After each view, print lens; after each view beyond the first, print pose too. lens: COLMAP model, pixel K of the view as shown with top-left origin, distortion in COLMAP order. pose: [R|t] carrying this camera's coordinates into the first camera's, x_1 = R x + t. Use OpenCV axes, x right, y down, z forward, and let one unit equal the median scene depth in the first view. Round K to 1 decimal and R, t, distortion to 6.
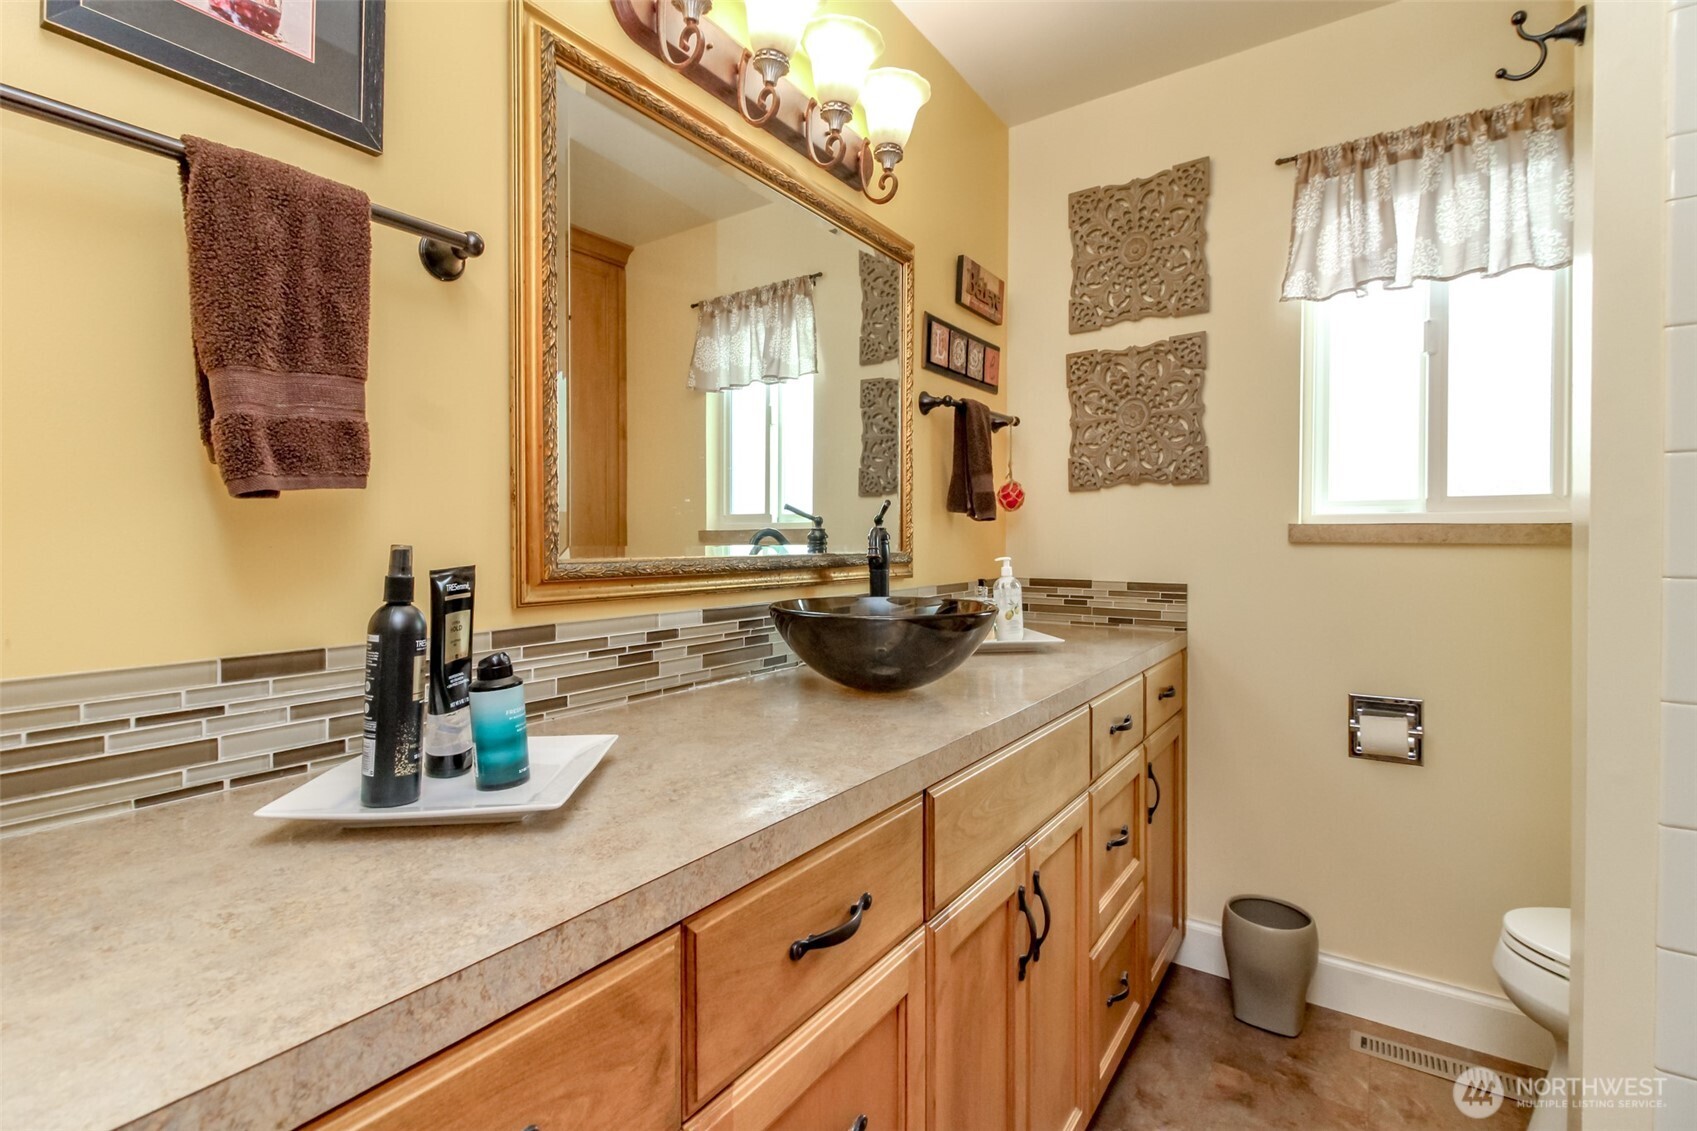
lens RADIAL K [[782.8, 0, 850.6], [0, 782.8, 561.3], [0, 0, 1]] dist [0.007491, -0.008025]
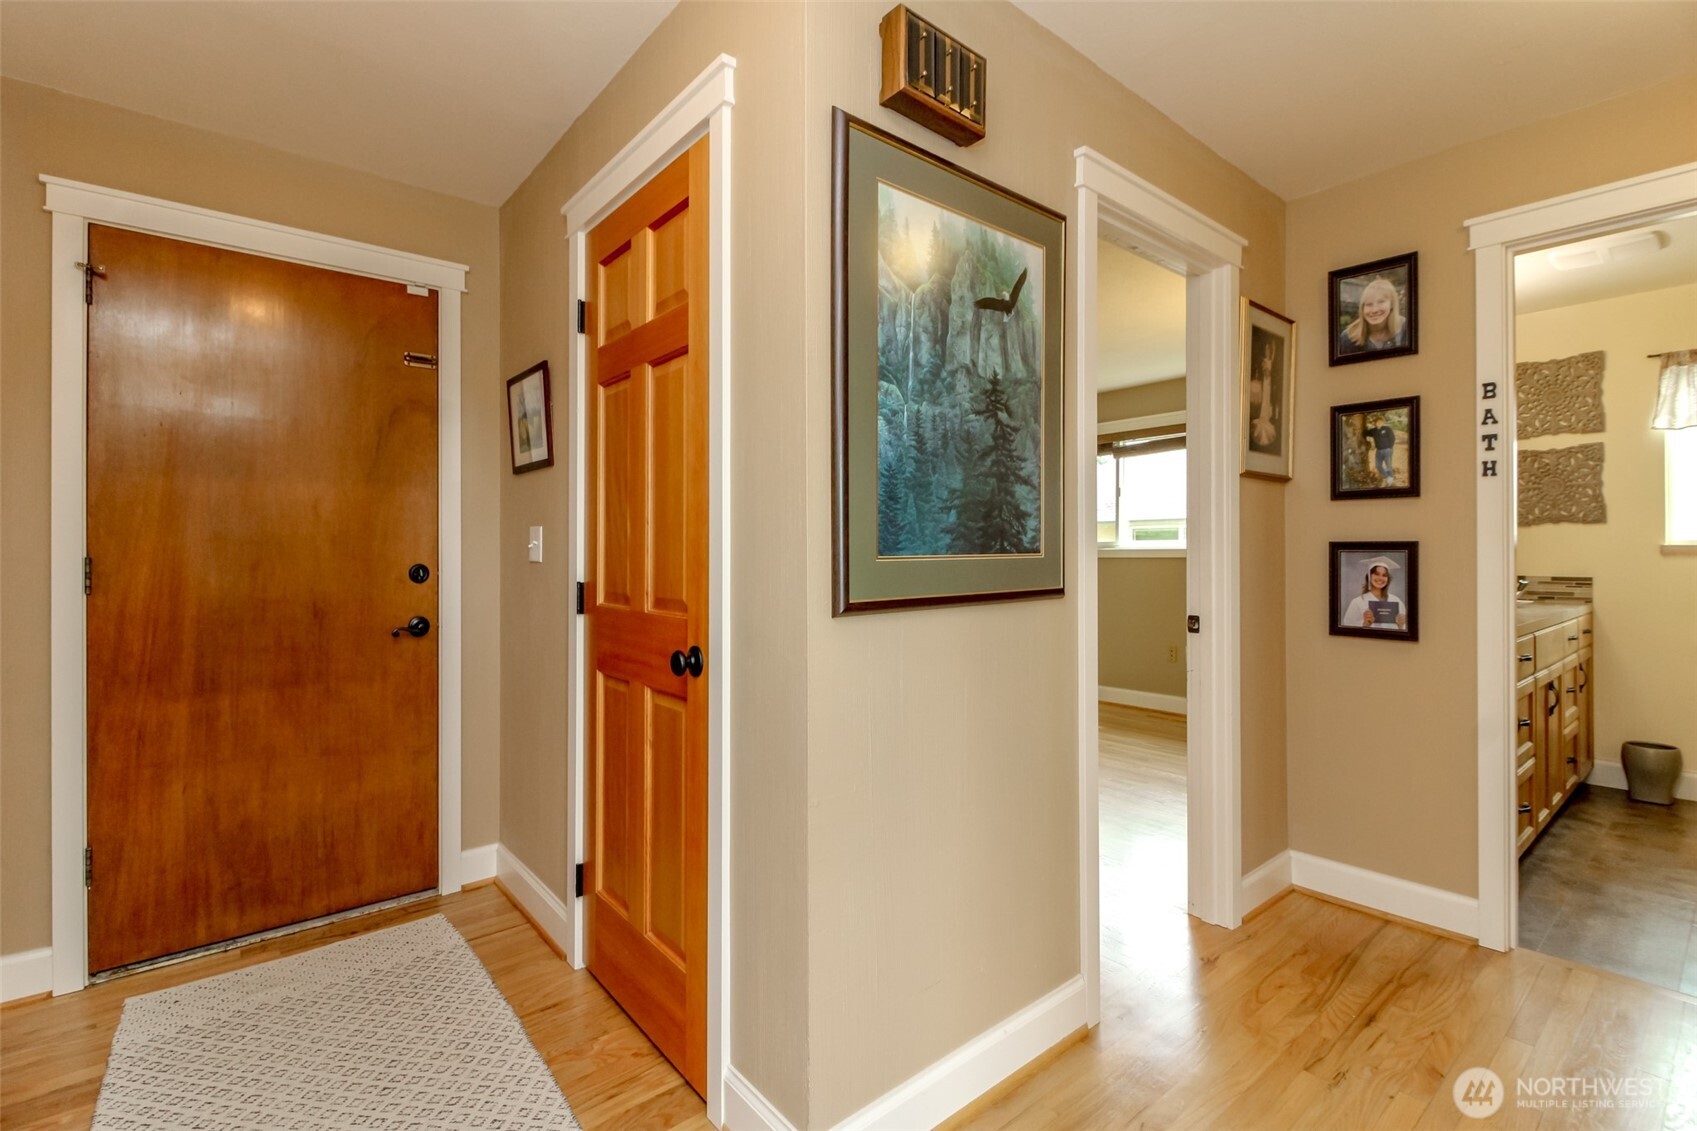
lens RADIAL K [[782.8, 0, 848.0], [0, 782.8, 556.9], [0, 0, 1]] dist [0.007491, -0.008025]
pose [[0.960214, -0.011828, -0.279014, -0.752345], [0.008298, 0.999870, -0.013828, -0.008059], [0.279141, 0.010963, 0.960187, -1.282785]]
